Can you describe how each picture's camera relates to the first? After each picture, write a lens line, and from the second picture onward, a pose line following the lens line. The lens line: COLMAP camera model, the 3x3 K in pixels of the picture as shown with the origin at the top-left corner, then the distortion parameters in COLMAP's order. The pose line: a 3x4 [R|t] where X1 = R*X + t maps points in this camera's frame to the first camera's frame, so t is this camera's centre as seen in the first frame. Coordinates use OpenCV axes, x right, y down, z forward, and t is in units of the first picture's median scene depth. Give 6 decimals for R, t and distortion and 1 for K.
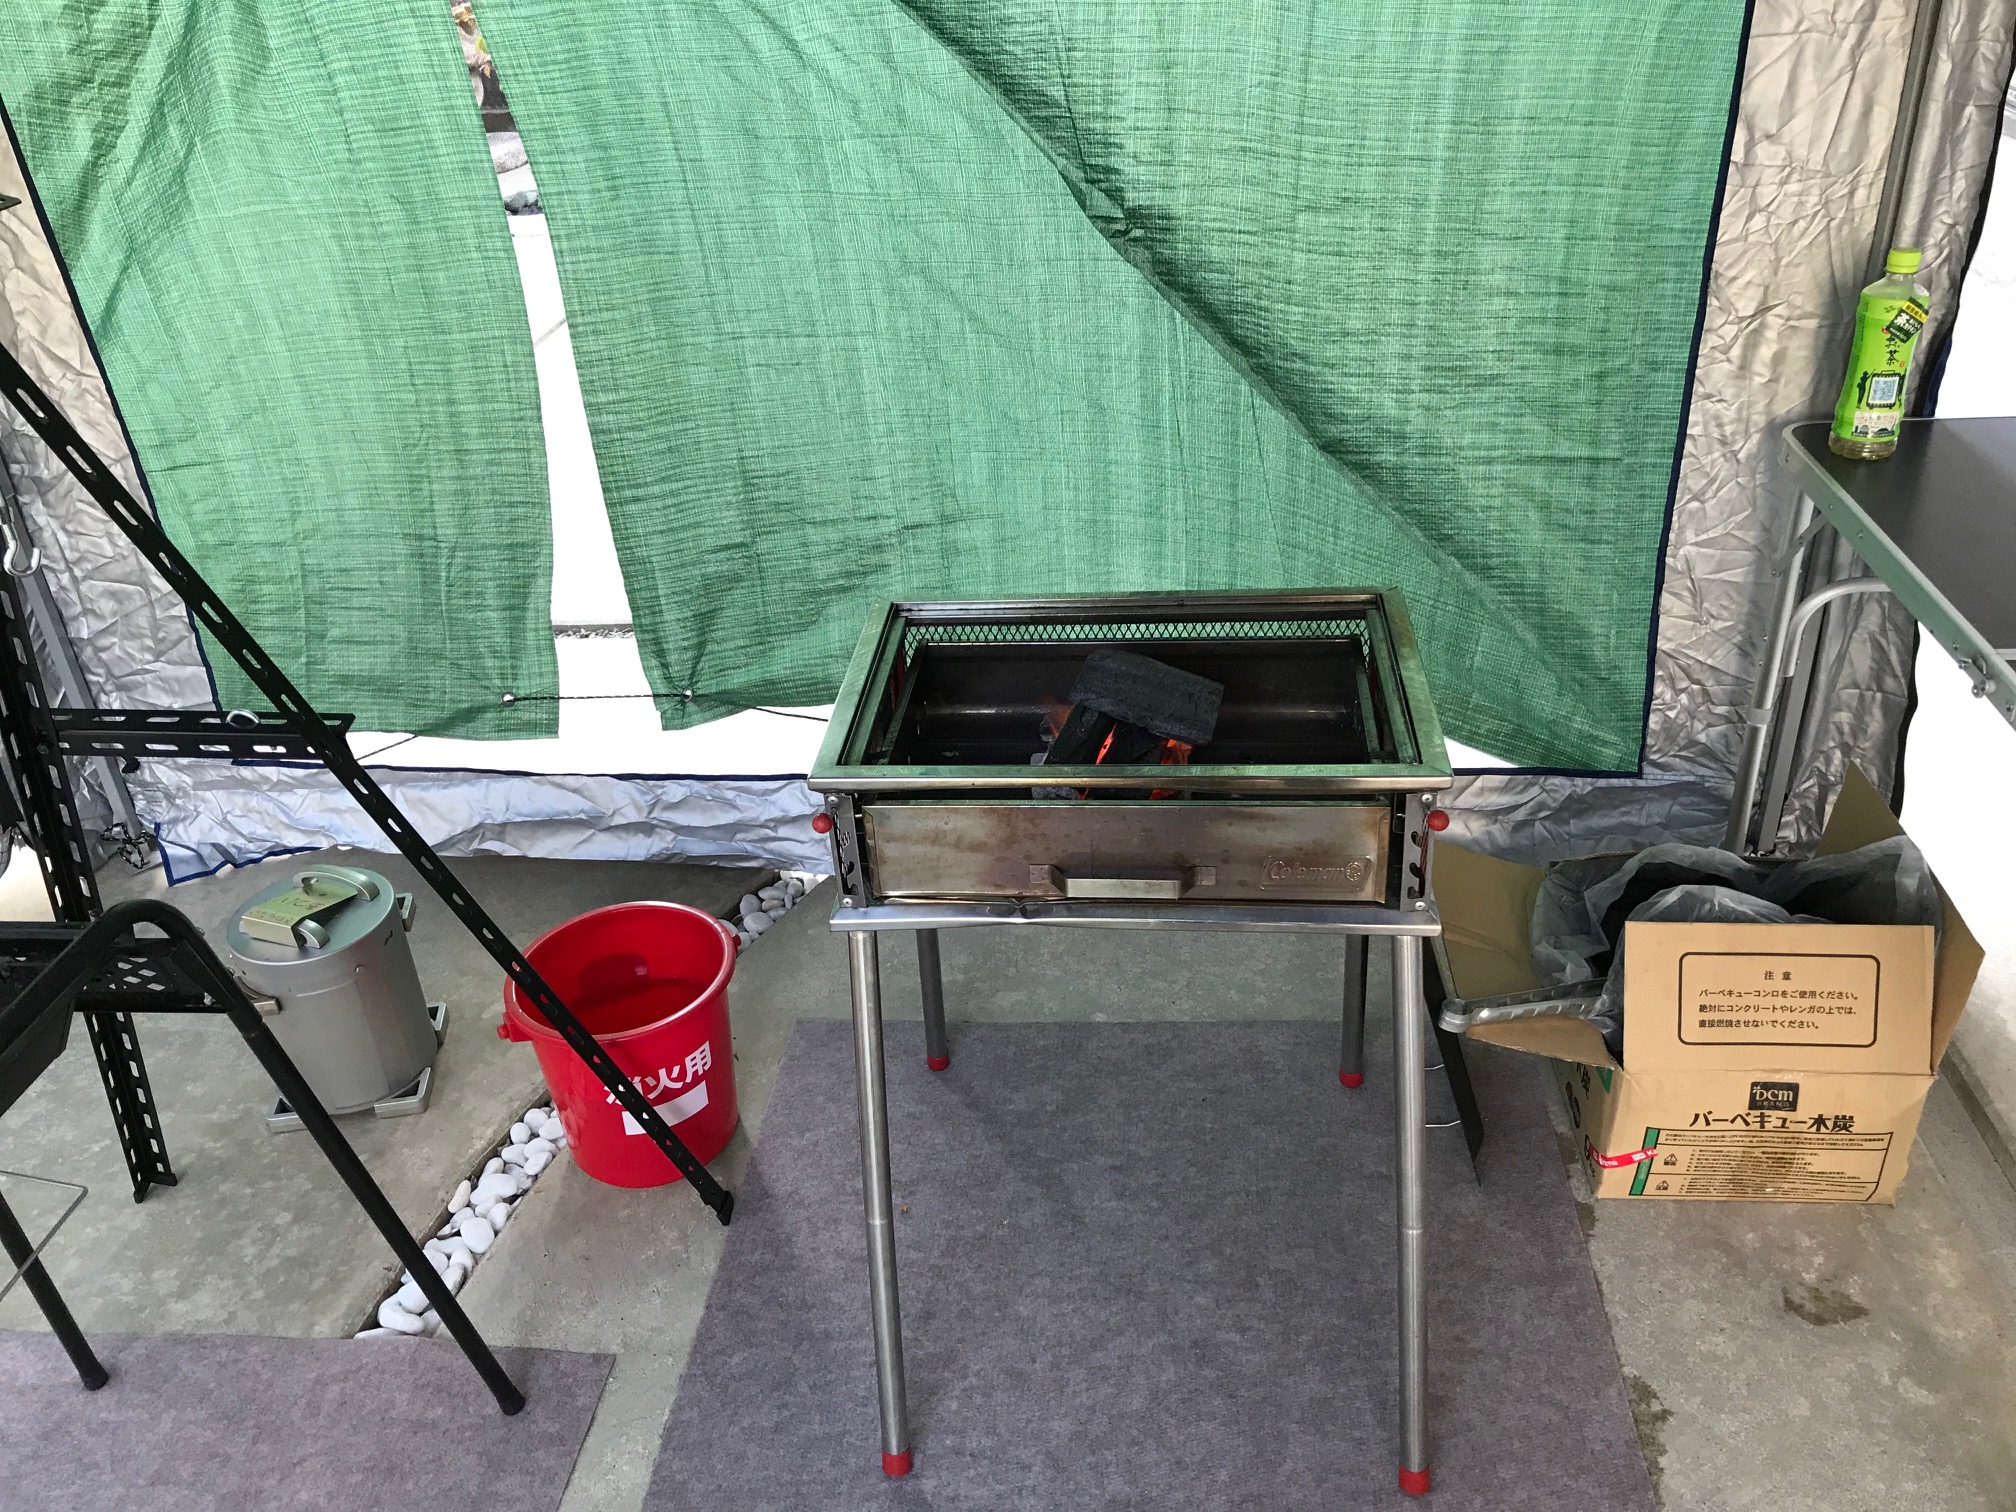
lens RADIAL K [[1695.4, 0, 1044.3], [0, 1695.4, 708.7], [0, 0, 1]] dist [0.001983, 0.006677]
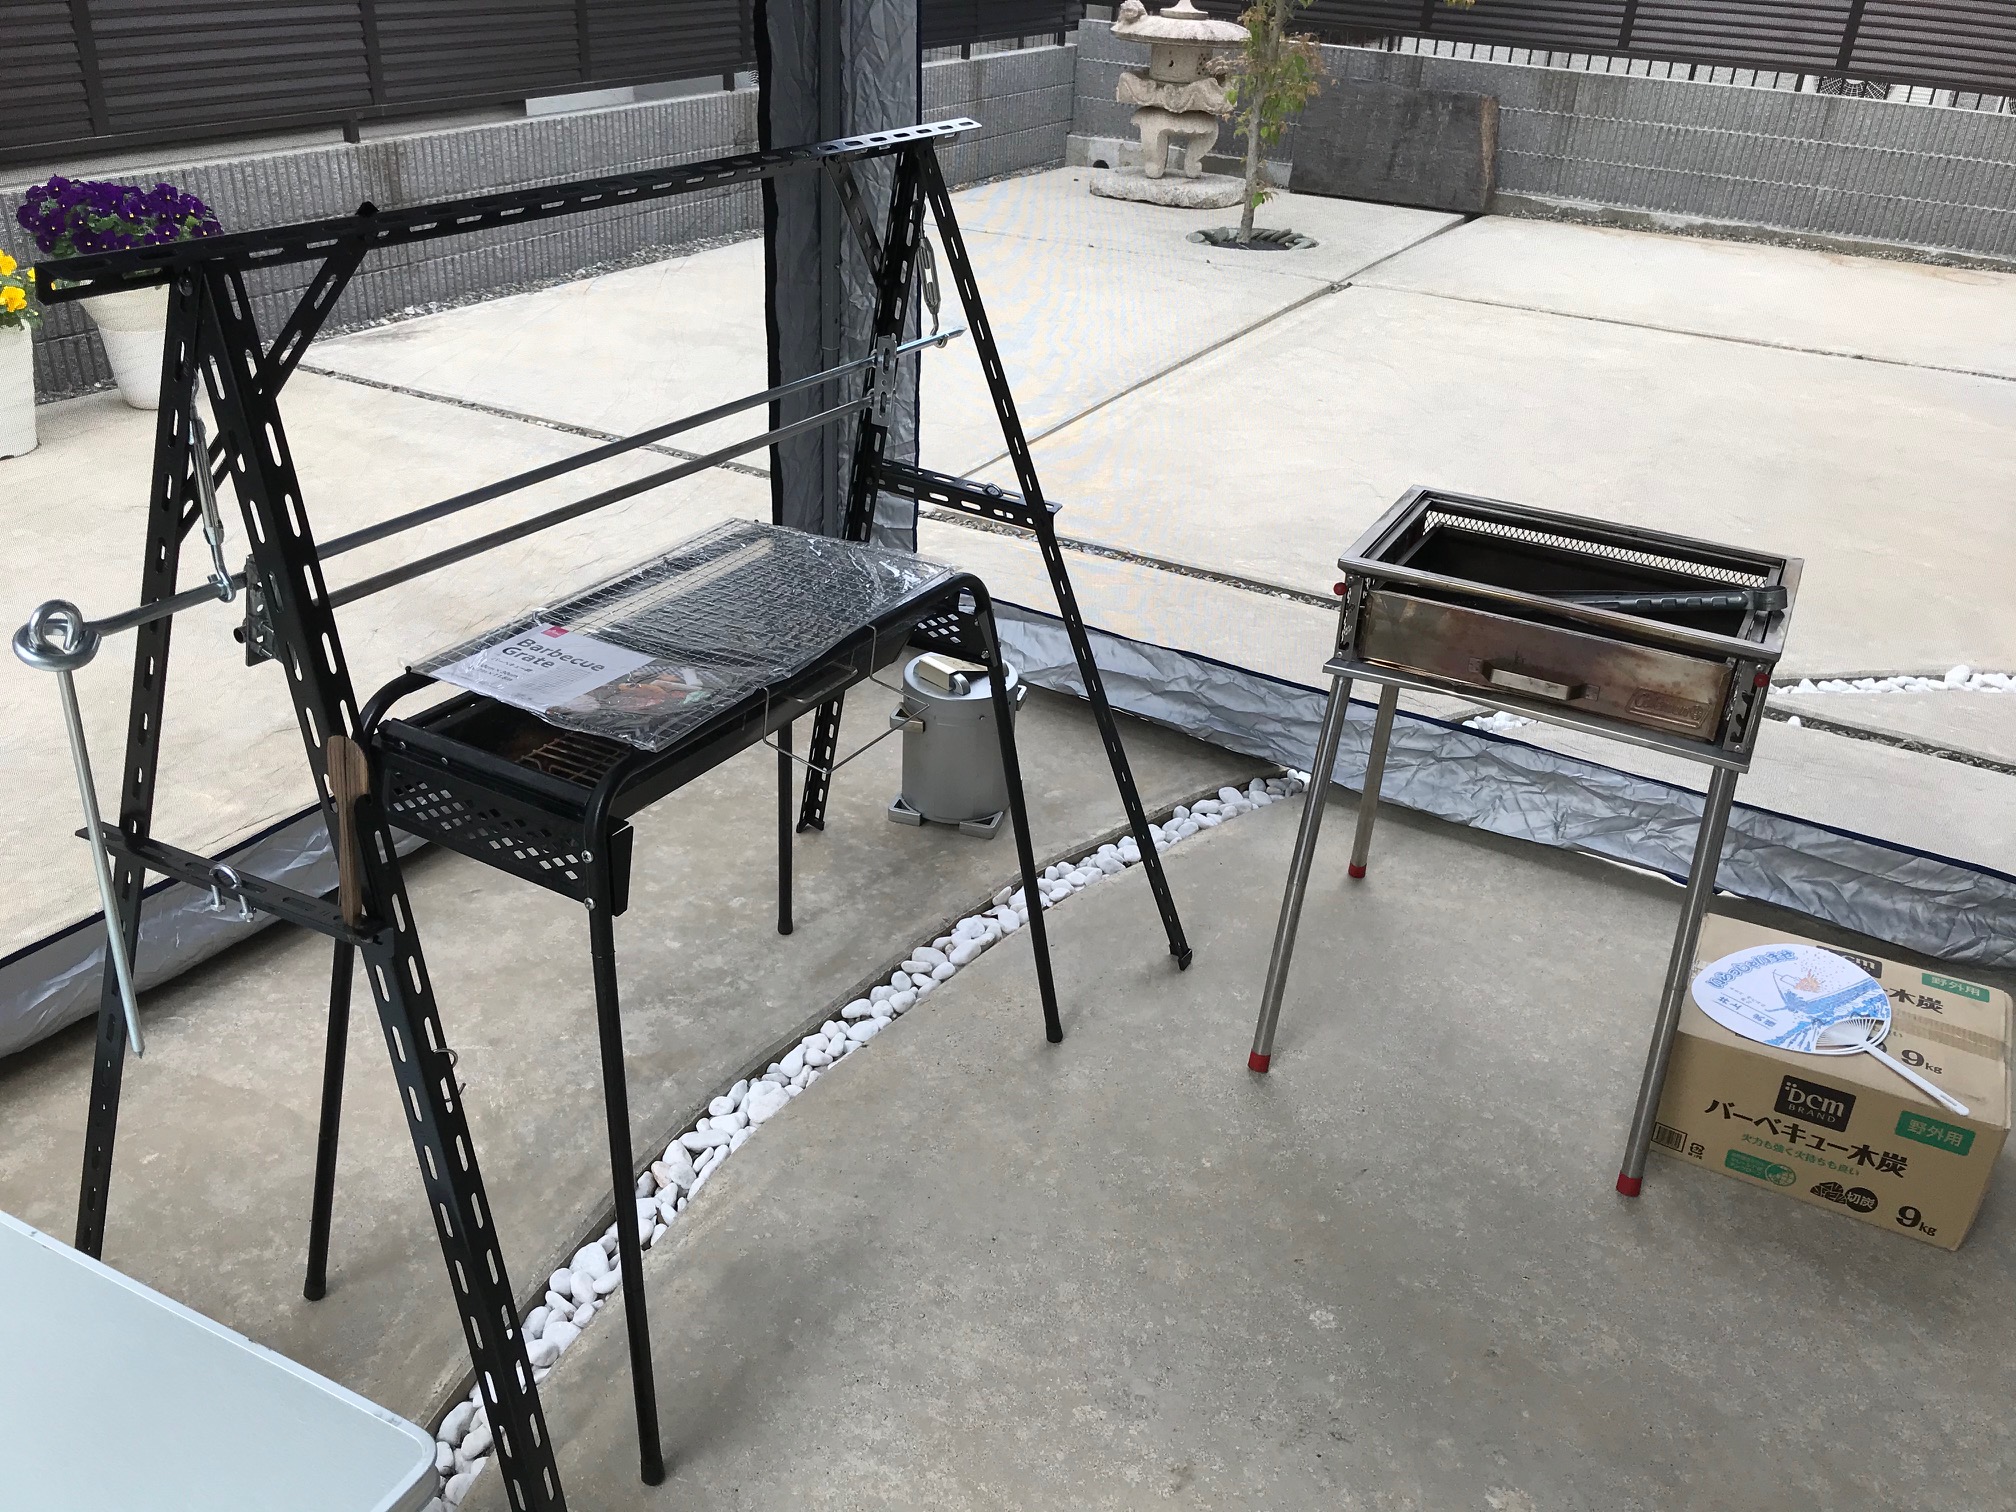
lens RADIAL K [[1695.4, 0, 1044.3], [0, 1695.4, 708.7], [0, 0, 1]] dist [0.001983, 0.006677]
pose [[0.915424, 0.265317, -0.302666, 0.062441], [-0.281530, 0.959496, -0.010401, 0.145923], [0.287647, 0.094731, 0.953040, -0.313597]]
